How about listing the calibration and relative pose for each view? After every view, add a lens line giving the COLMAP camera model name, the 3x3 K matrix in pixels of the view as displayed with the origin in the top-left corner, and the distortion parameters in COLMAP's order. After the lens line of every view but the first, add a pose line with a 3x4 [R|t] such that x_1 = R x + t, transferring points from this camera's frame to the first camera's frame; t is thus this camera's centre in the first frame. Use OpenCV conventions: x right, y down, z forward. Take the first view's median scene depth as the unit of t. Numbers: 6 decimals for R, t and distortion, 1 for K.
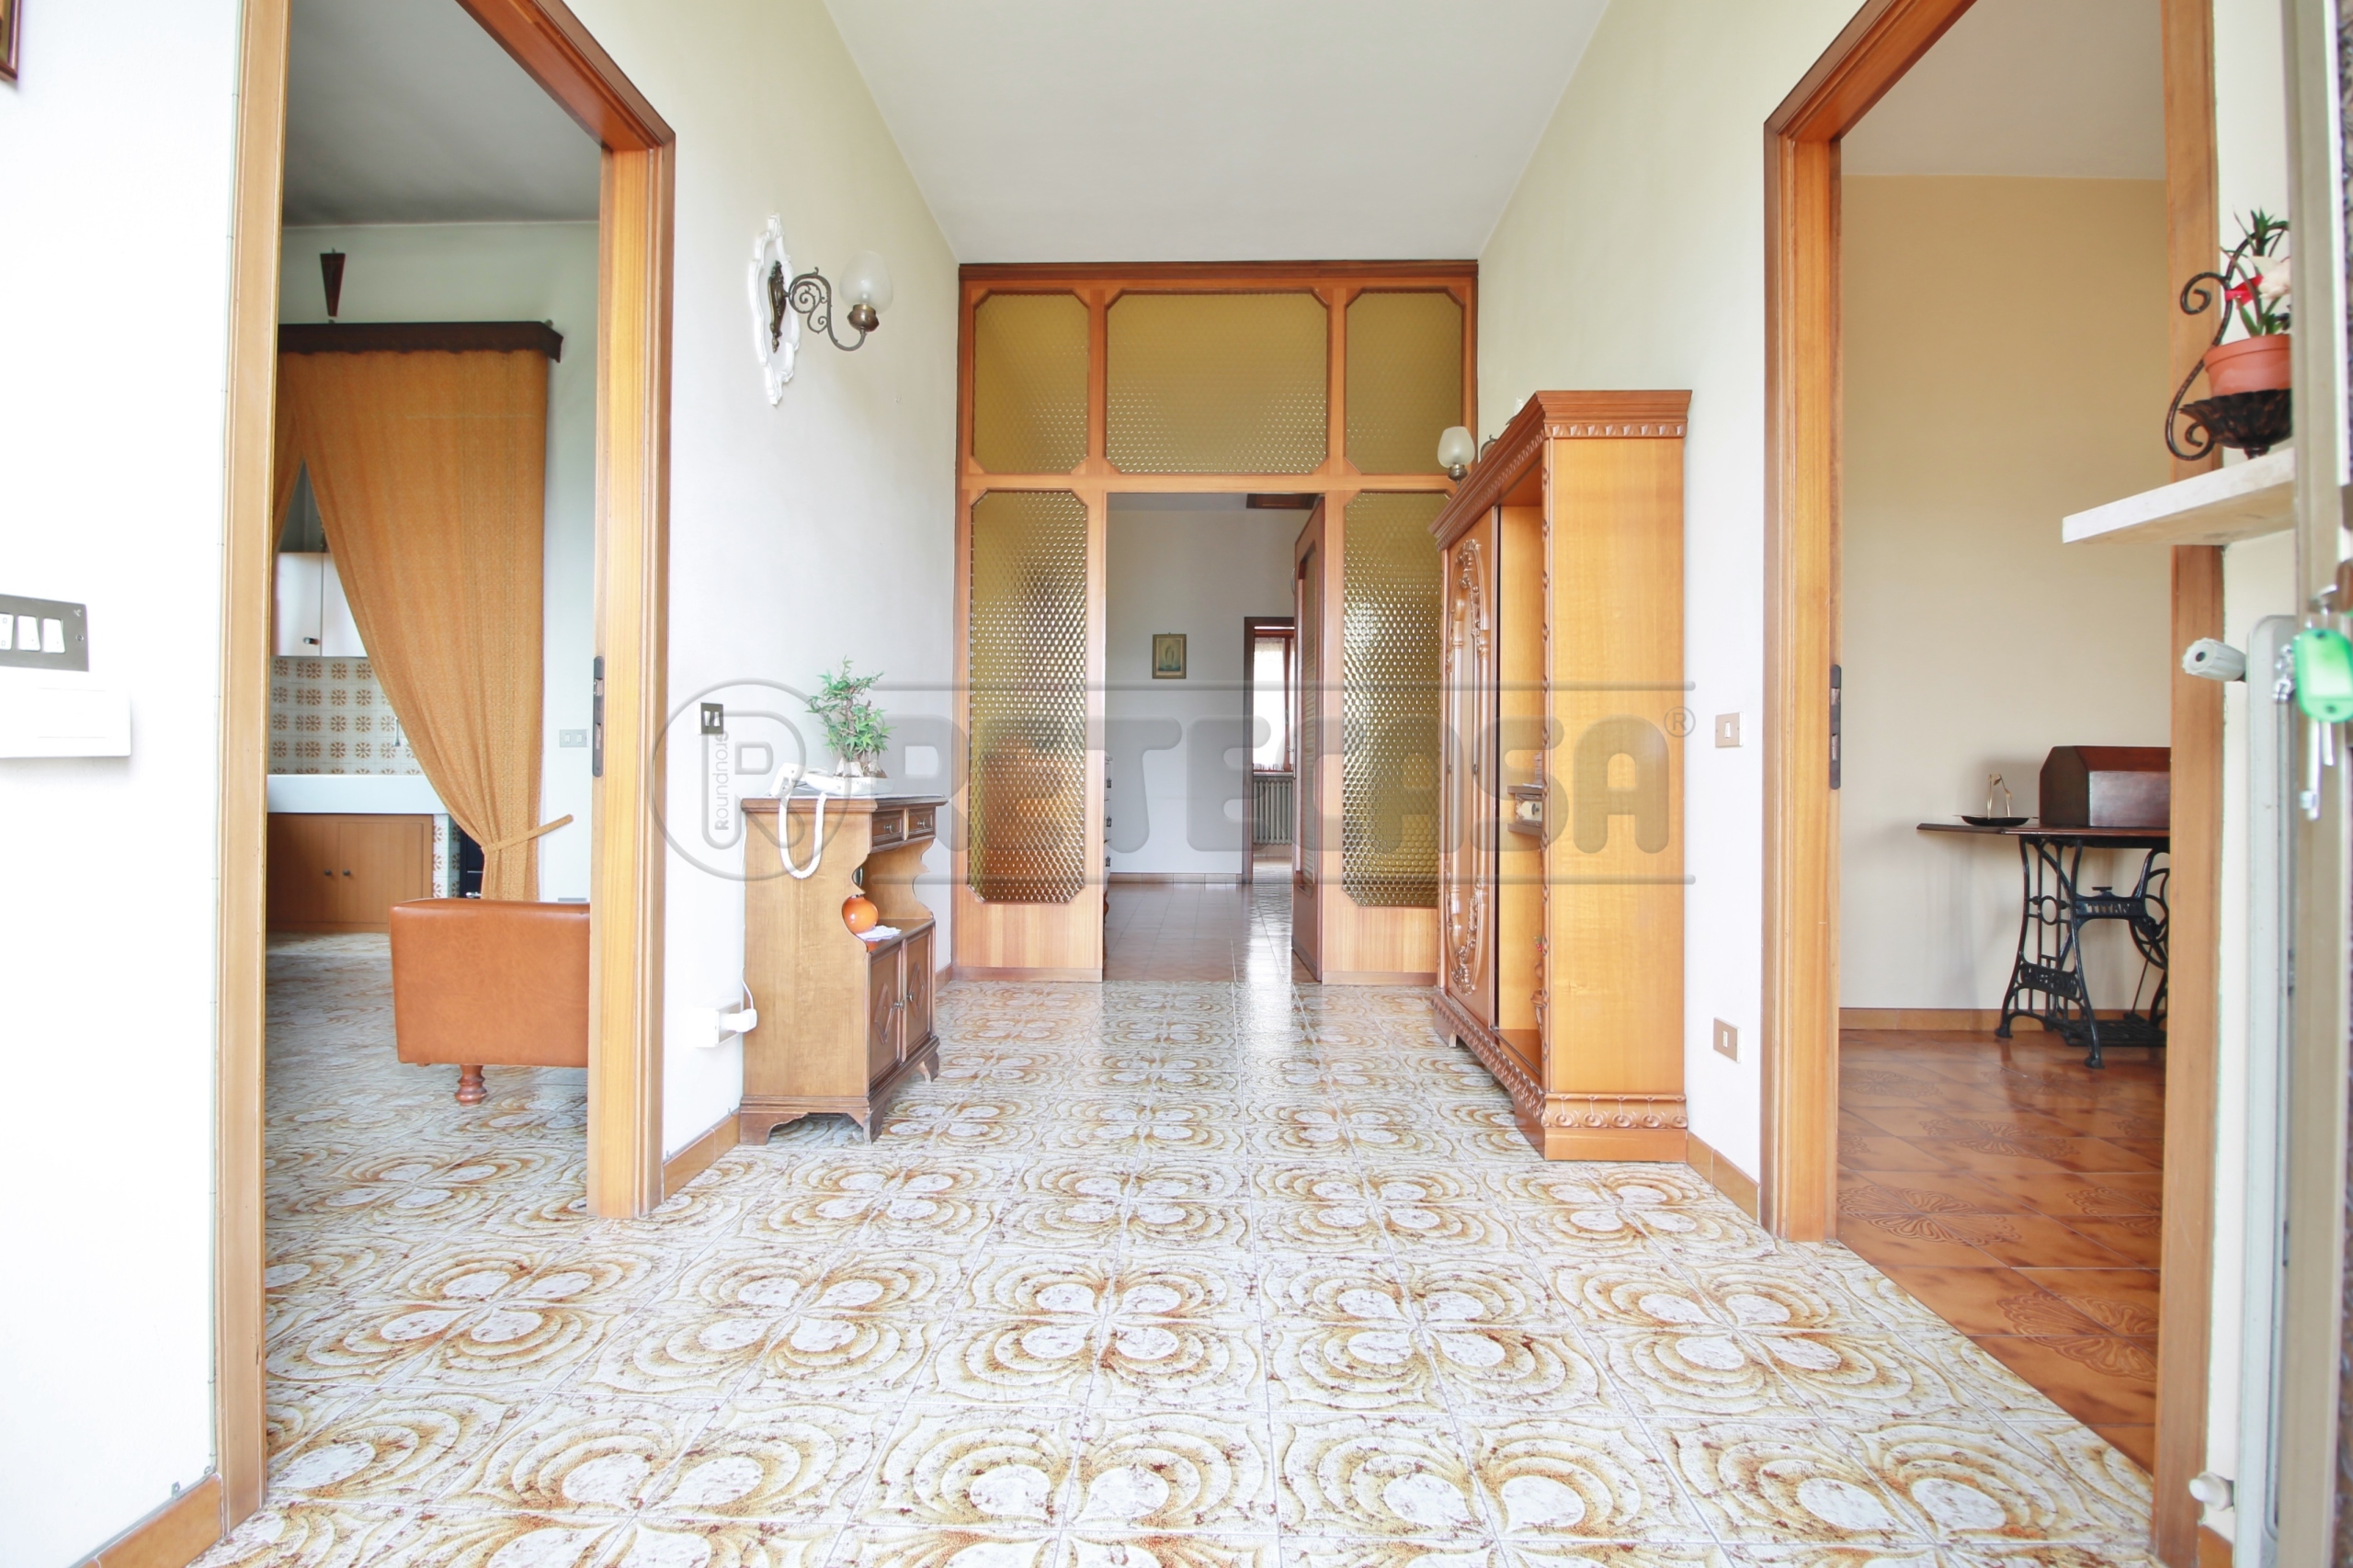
lens RADIAL K [[1130.5, 0, 1179.7], [0, 1130.5, 767.6], [0, 0, 1]] dist [0.001344, -0.000622]
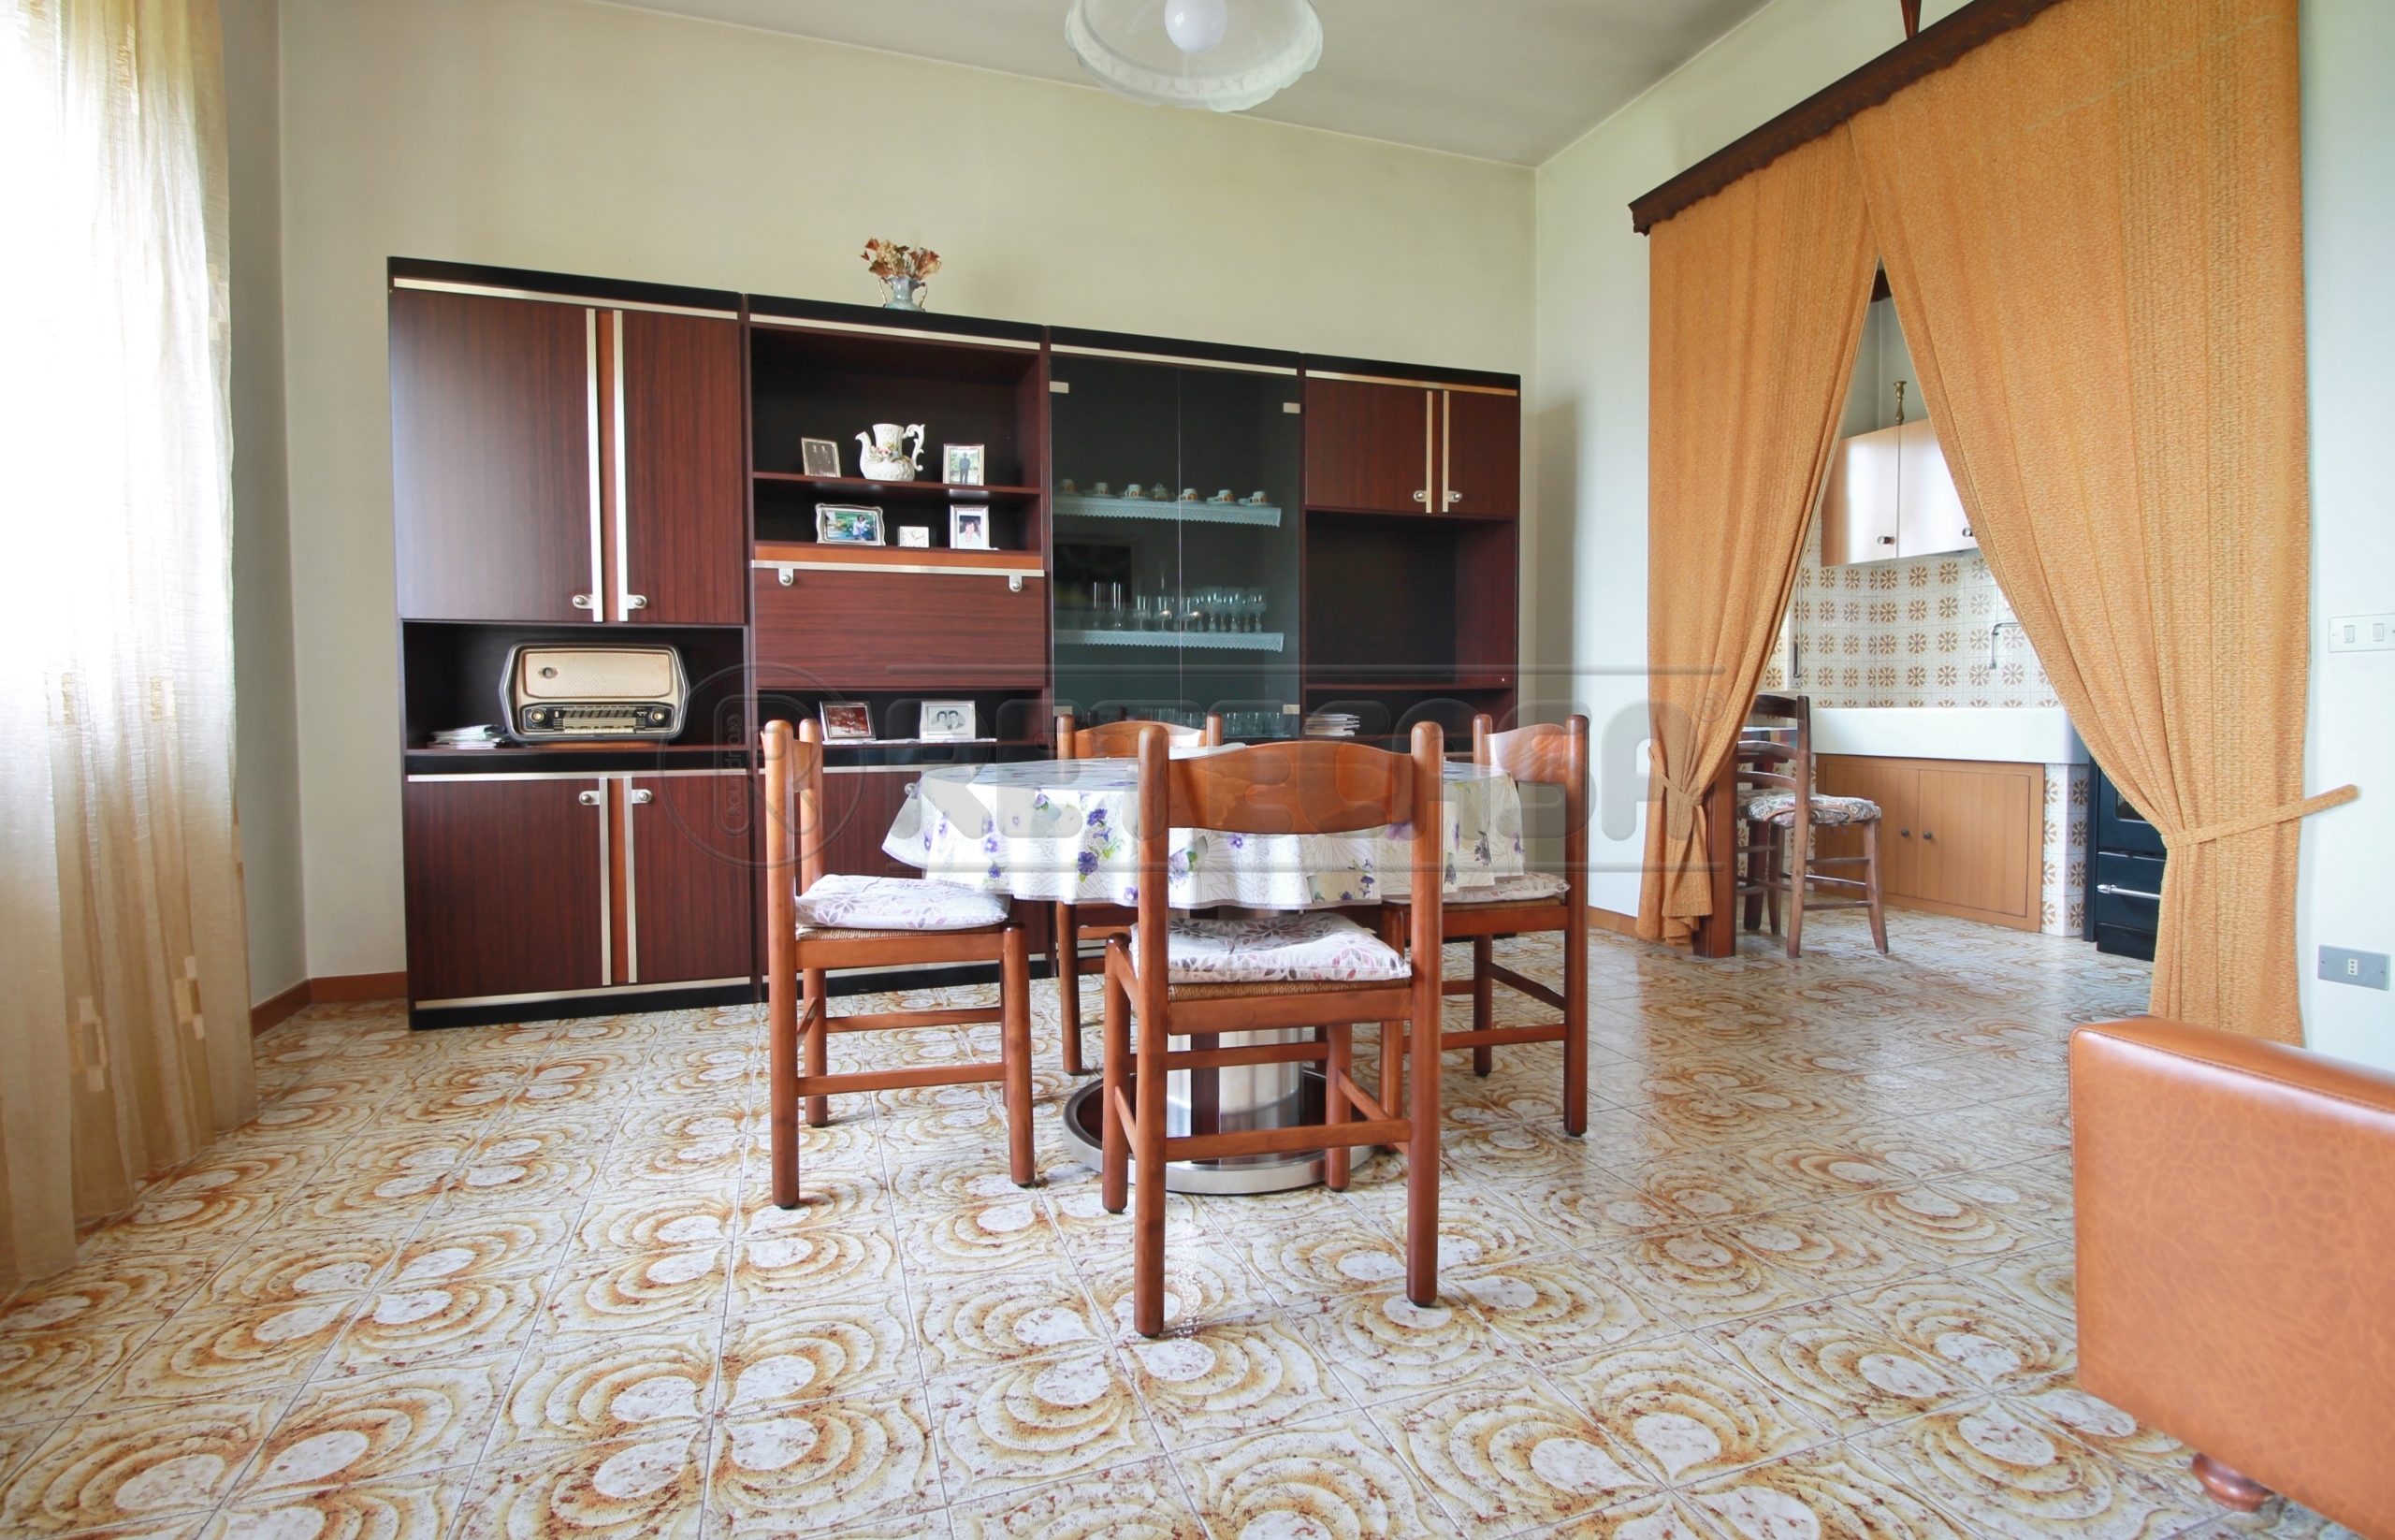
lens RADIAL K [[1169.1, 0, 1188.5], [0, 1169.1, 762.7], [0, 0, 1]] dist [-0.006237, -0.007972]
pose [[0.369943, 0.031011, -0.928537, -0.253272], [0.021938, 0.998873, 0.042100, -0.001375], [0.928795, -0.035945, 0.368846, 0.325253]]
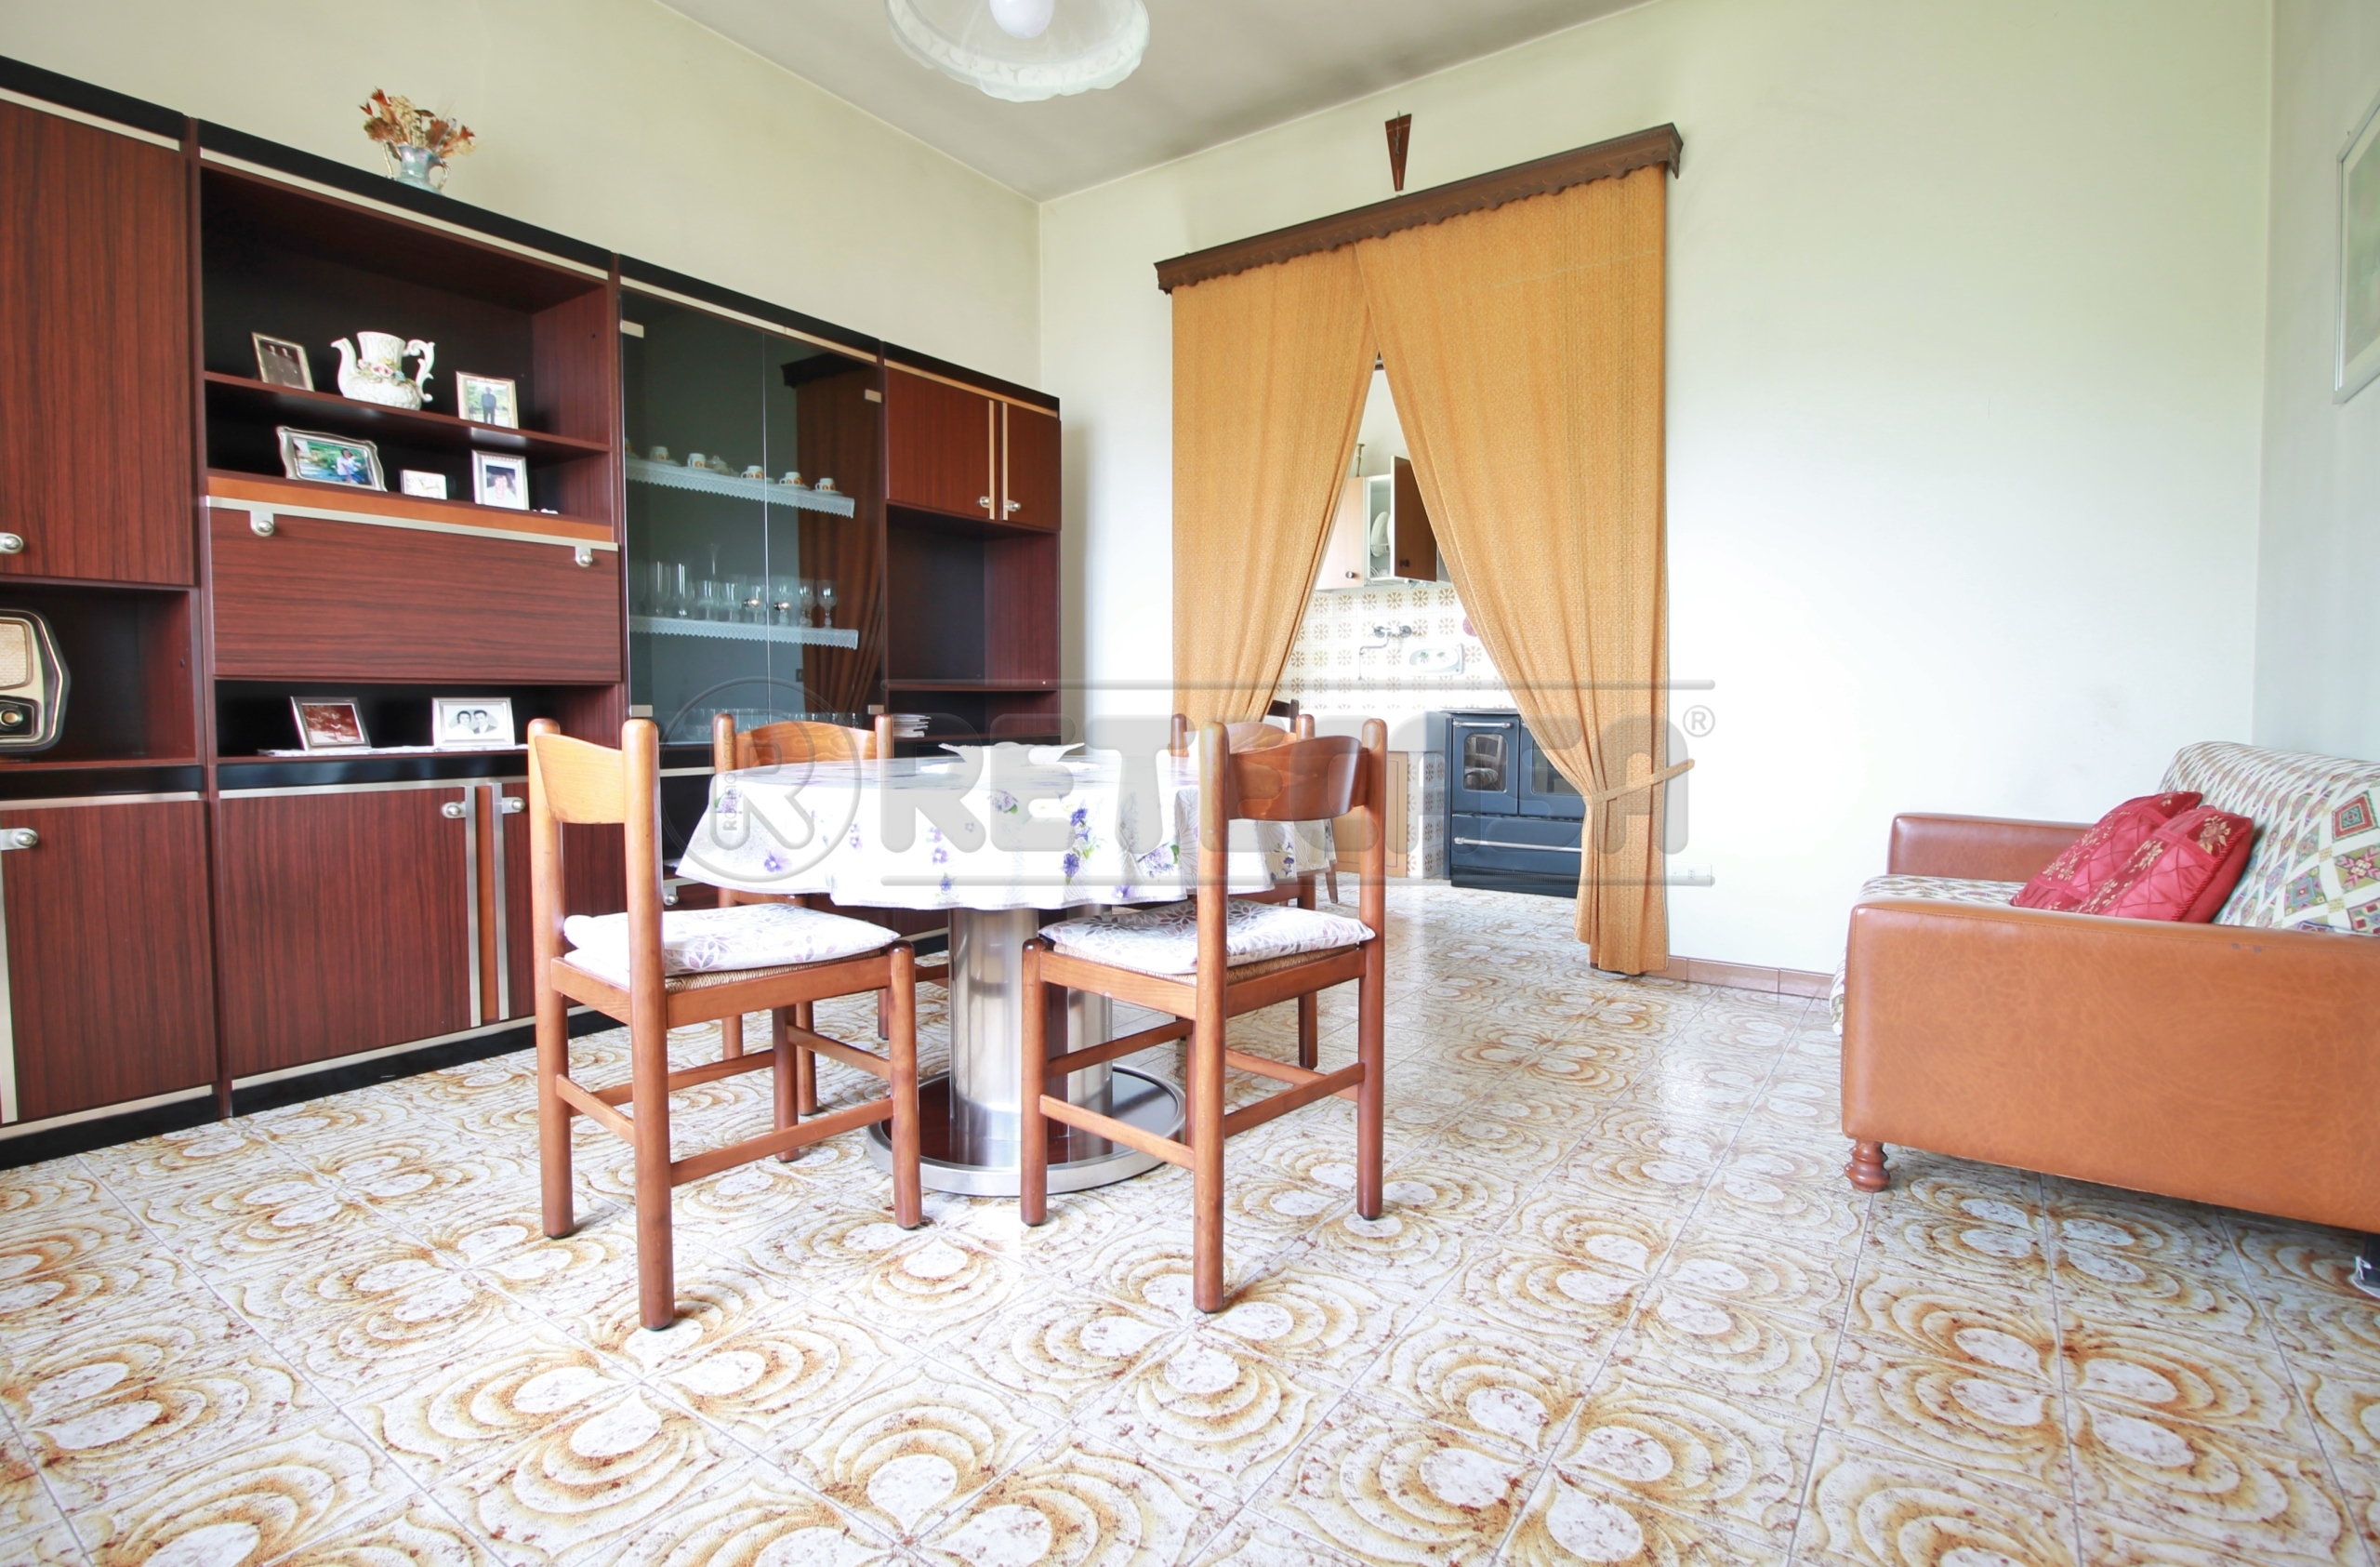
lens RADIAL K [[1145.2, 0, 1214.3], [0, 1145.2, 777.8], [0, 0, 1]] dist [-0.005000, -0.010195]
pose [[0.850242, 0.020439, -0.525995, -0.398164], [0.017404, 0.997608, 0.066899, -0.004652], [0.526104, -0.066035, 0.847853, 0.140299]]
